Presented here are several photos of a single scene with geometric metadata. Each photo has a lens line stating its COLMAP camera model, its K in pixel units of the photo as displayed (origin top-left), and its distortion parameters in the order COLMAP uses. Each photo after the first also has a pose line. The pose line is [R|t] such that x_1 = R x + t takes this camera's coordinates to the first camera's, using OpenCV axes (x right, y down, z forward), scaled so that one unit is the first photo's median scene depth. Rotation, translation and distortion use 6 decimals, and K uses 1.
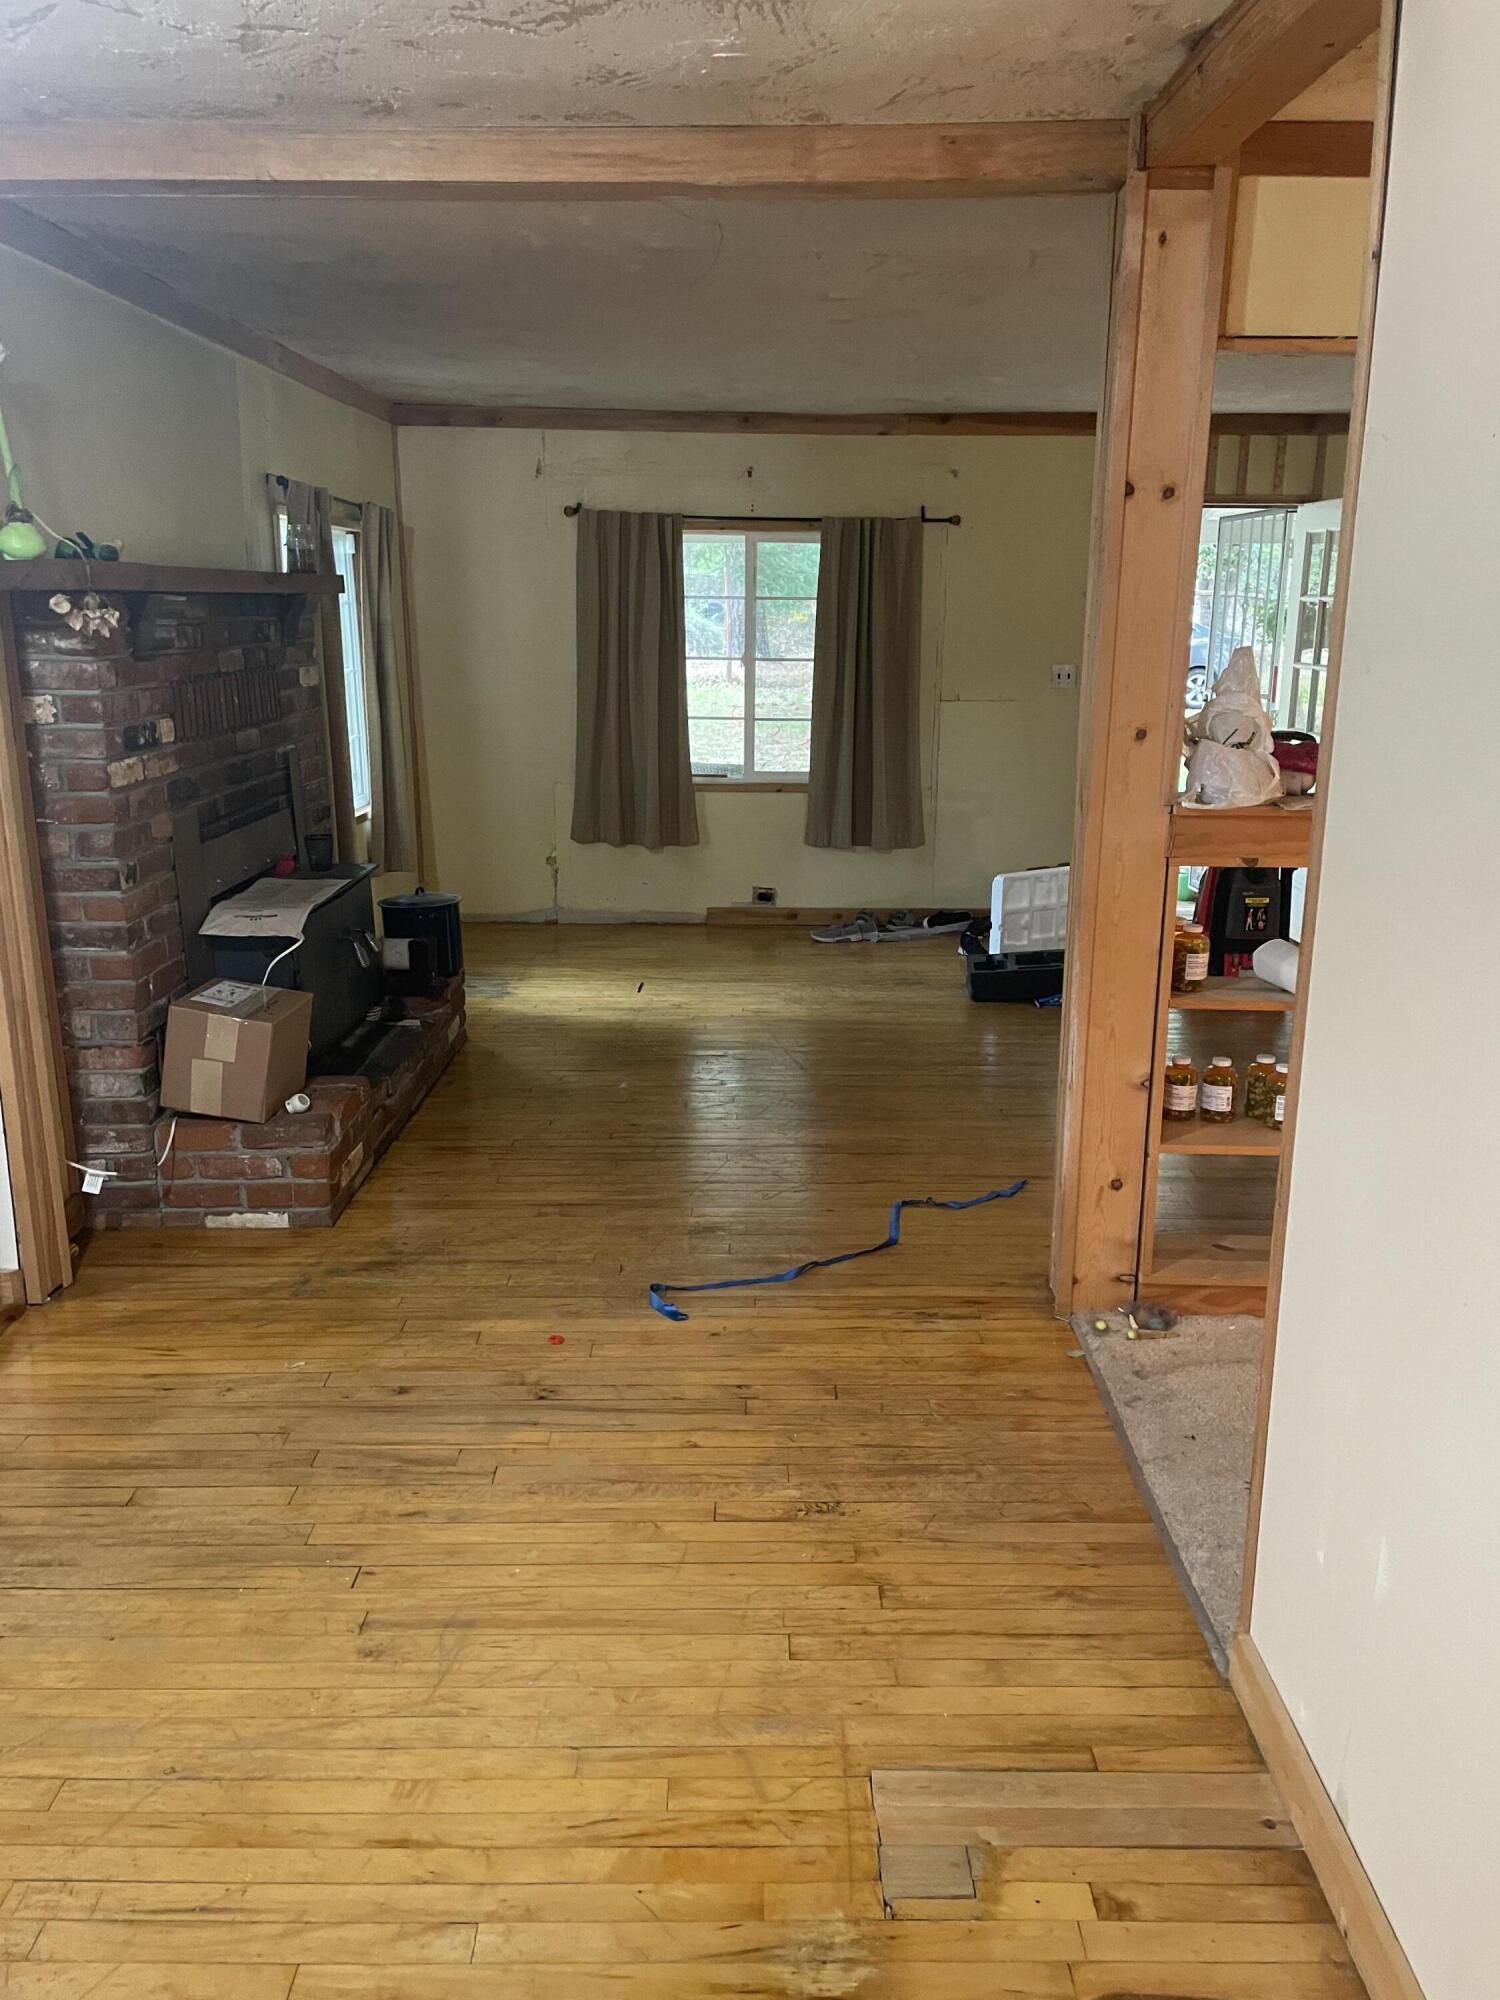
lens RADIAL K [[1511.3, 0, 745.0], [0, 1511.3, 997.9], [0, 0, 1]] dist [0.054940, -0.034193]
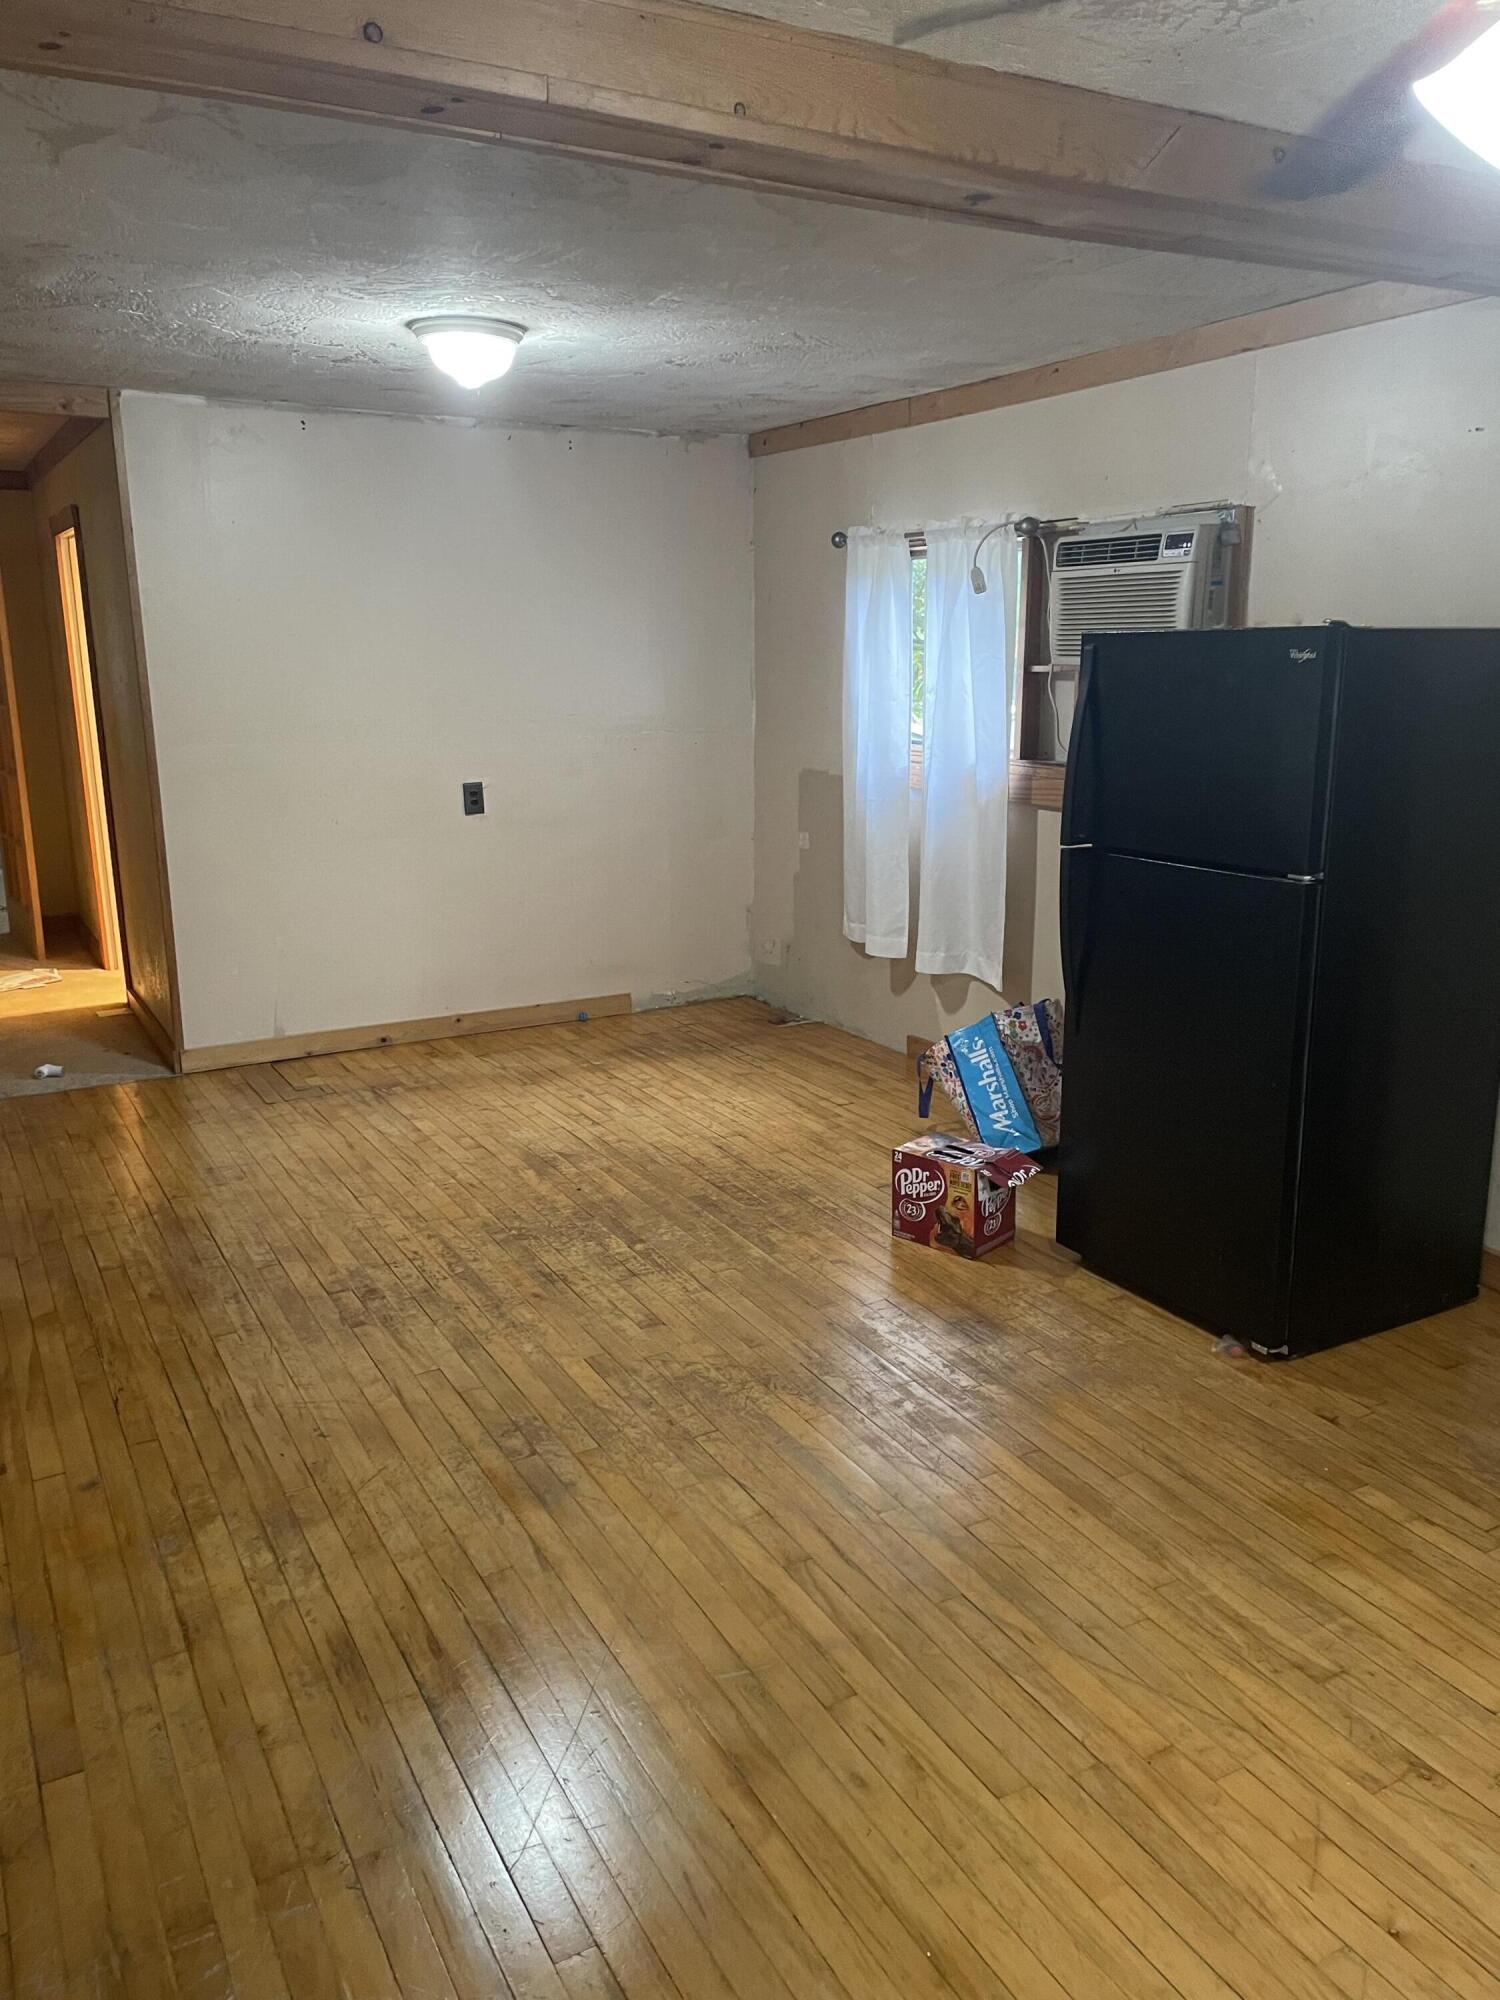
lens RADIAL K [[1511.3, 0, 766.3], [0, 1511.3, 991.7], [0, 0, 1]] dist [0.054940, -0.034193]
pose [[-0.487315, -0.202982, 0.849307, -1.757431], [0.236320, 0.905658, 0.352046, -0.259119], [-0.840641, 0.372265, -0.393372, 0.887916]]
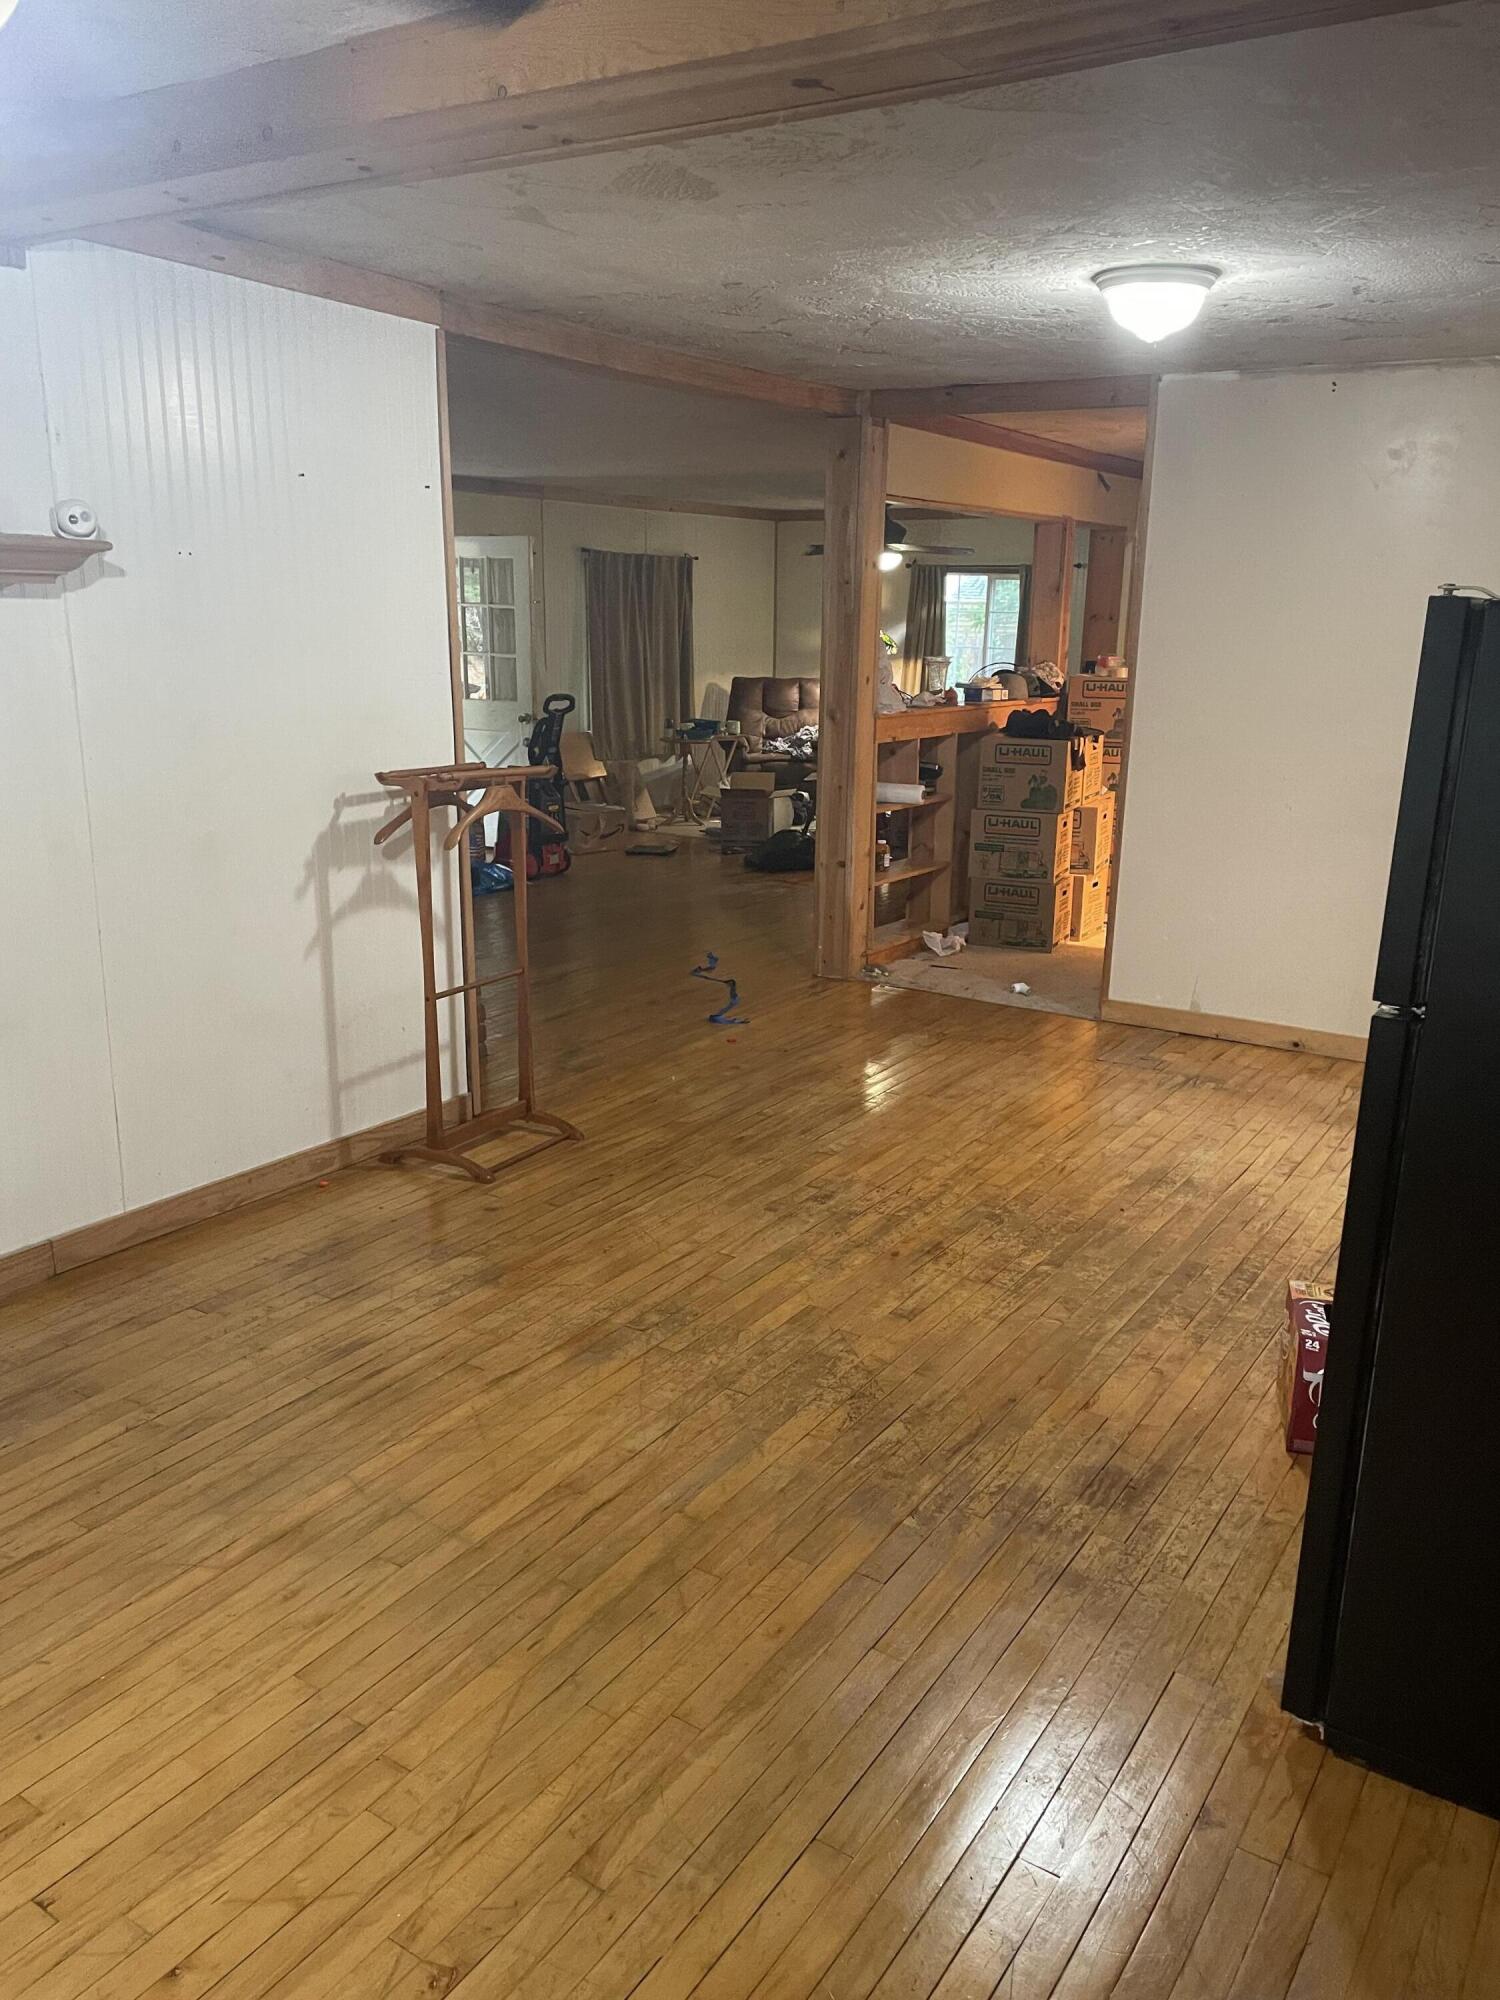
lens RADIAL K [[1511.3, 0, 756.3], [0, 1511.3, 1006.3], [0, 0, 1]] dist [0.054940, -0.034193]
pose [[0.546263, -0.207303, 0.811555, -1.704576], [0.205632, 0.972429, 0.109984, 0.002630], [-0.811980, 0.106802, 0.573831, -0.029231]]
